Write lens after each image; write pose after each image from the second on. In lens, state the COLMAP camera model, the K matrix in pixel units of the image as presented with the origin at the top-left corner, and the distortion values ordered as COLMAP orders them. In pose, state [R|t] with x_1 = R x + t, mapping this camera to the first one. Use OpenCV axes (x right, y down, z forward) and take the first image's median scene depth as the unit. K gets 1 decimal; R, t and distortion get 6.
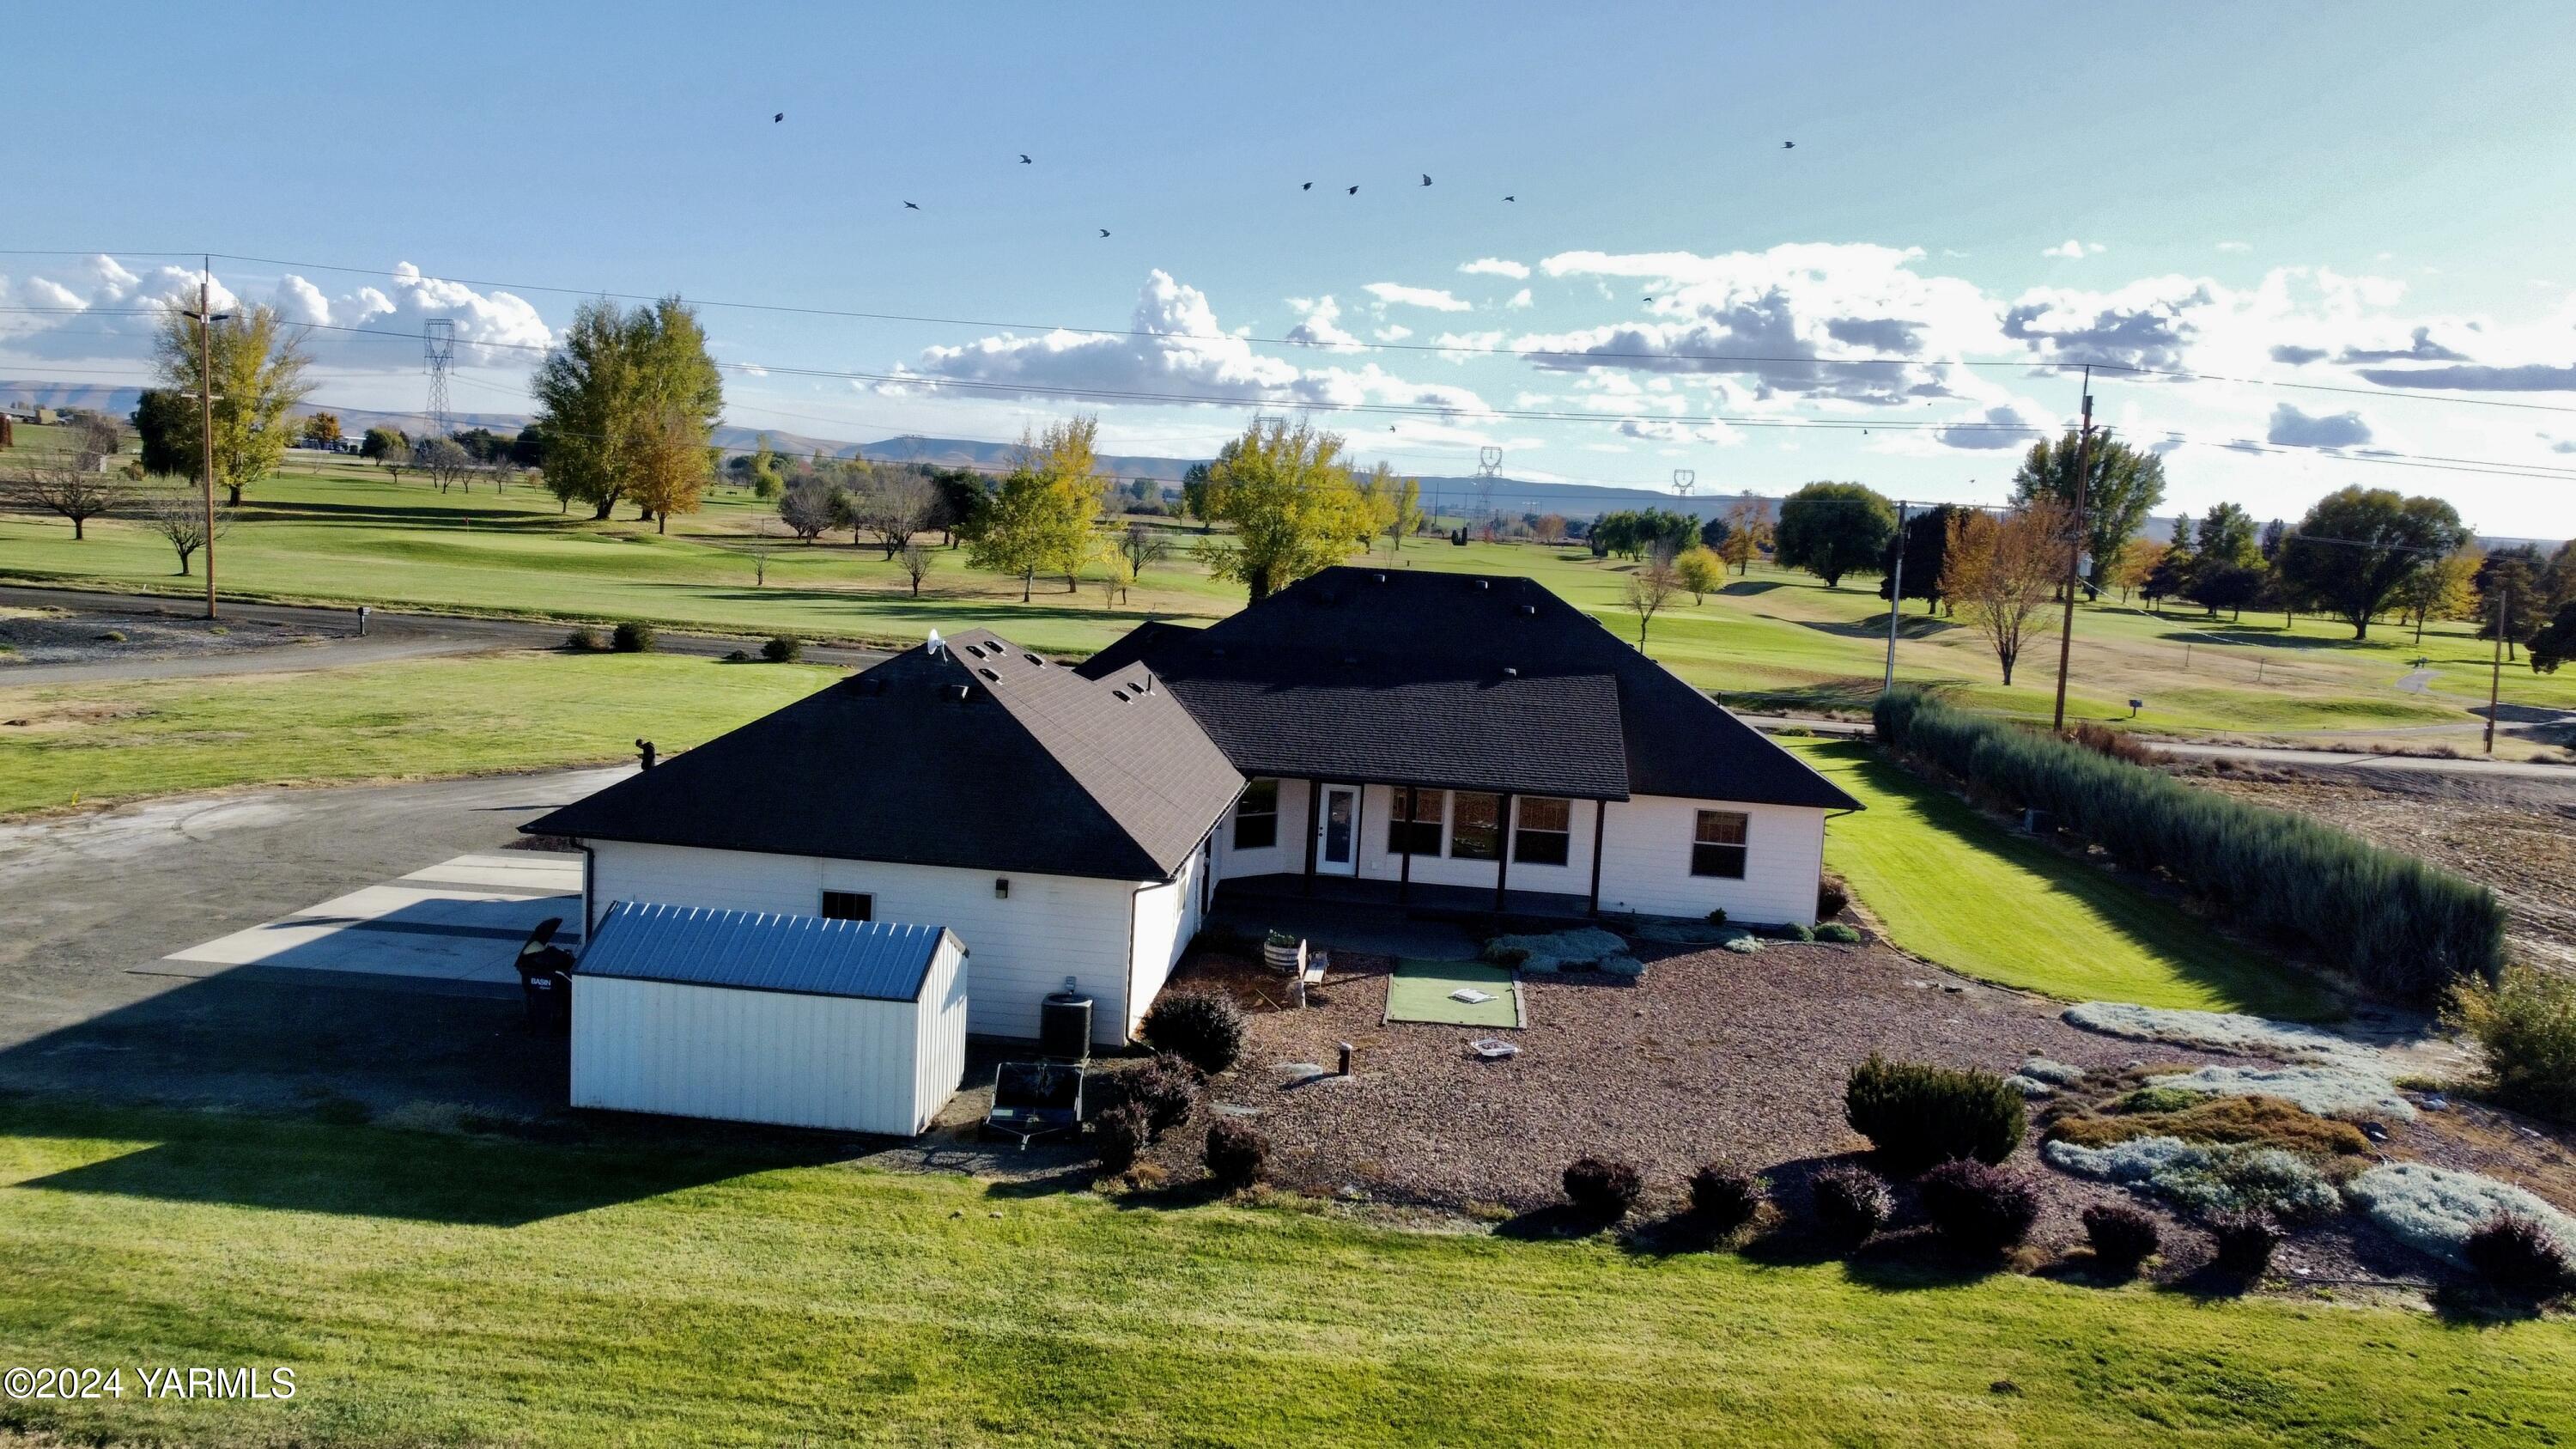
lens RADIAL K [[1948.8, 0, 1295.7], [0, 1948.8, 715.6], [0, 0, 1]] dist [0.001123, -0.003211]
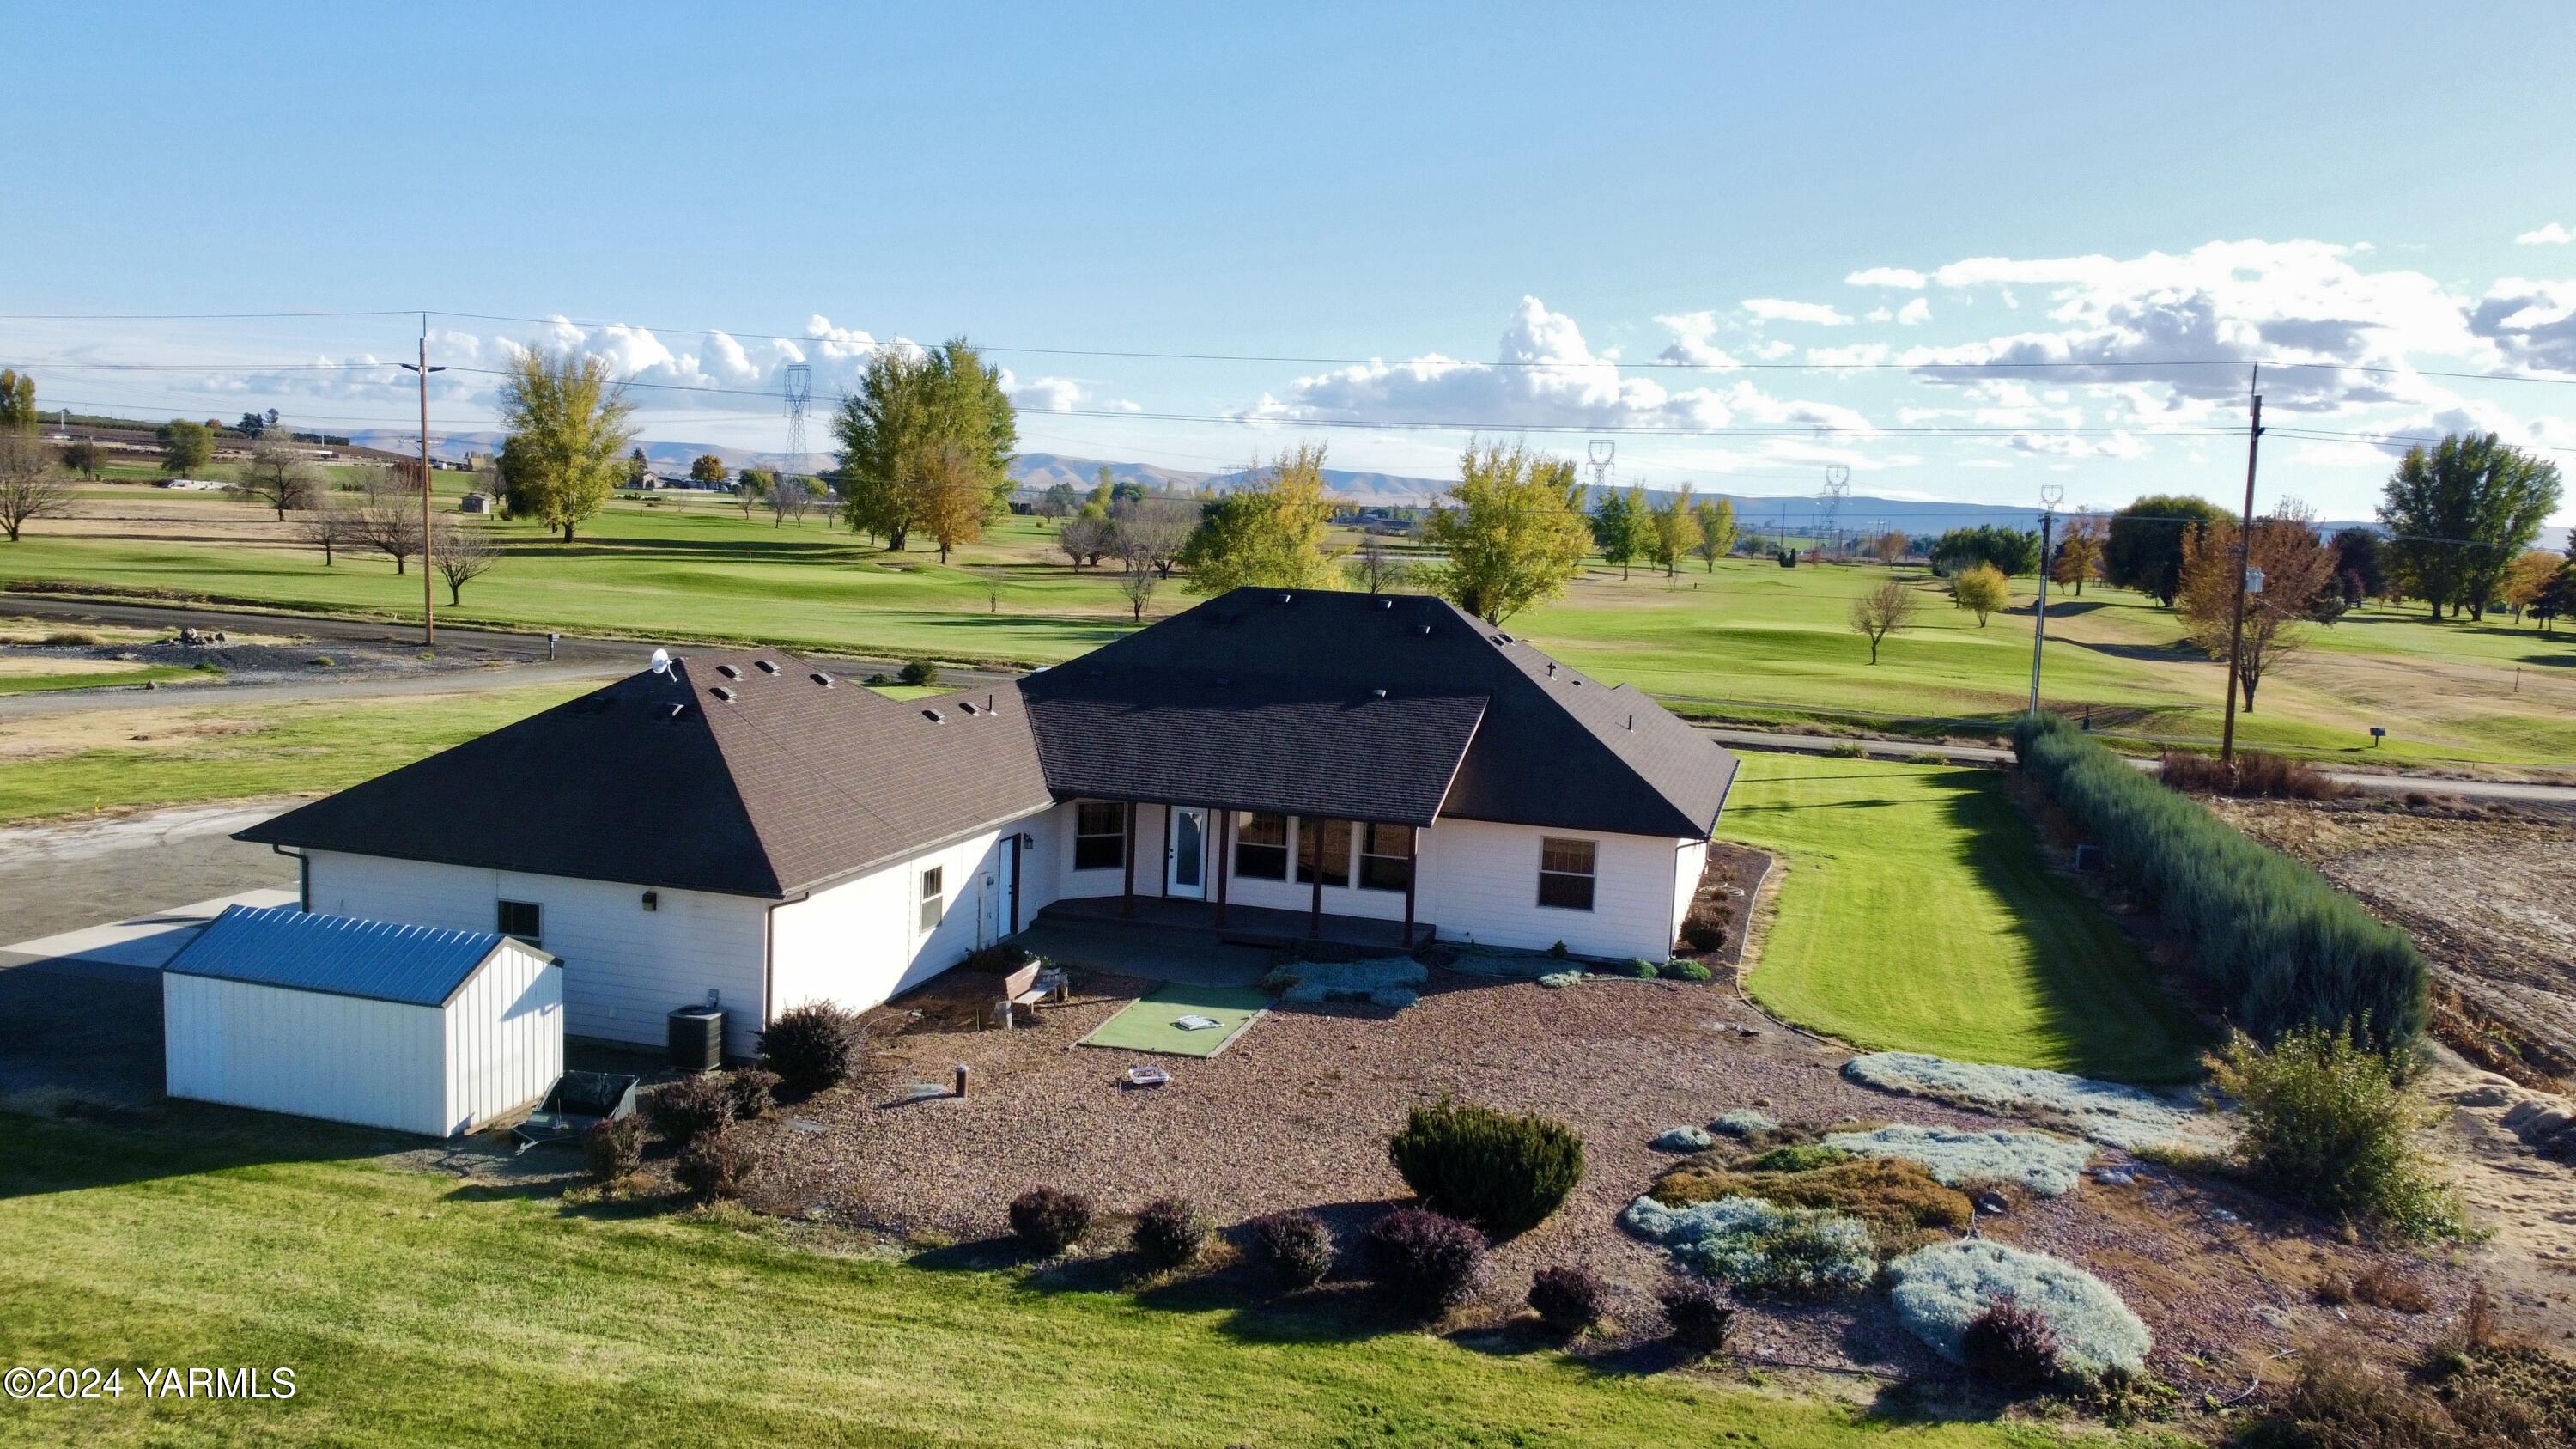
lens RADIAL K [[1948.8, 0, 1295.7], [0, 1948.8, 715.6], [0, 0, 1]] dist [0.001123, -0.003211]
pose [[0.983254, 0.003455, -0.182208, 0.260023], [-0.005843, 0.999904, -0.012570, 0.001381], [0.182148, 0.013424, 0.983180, 0.037307]]
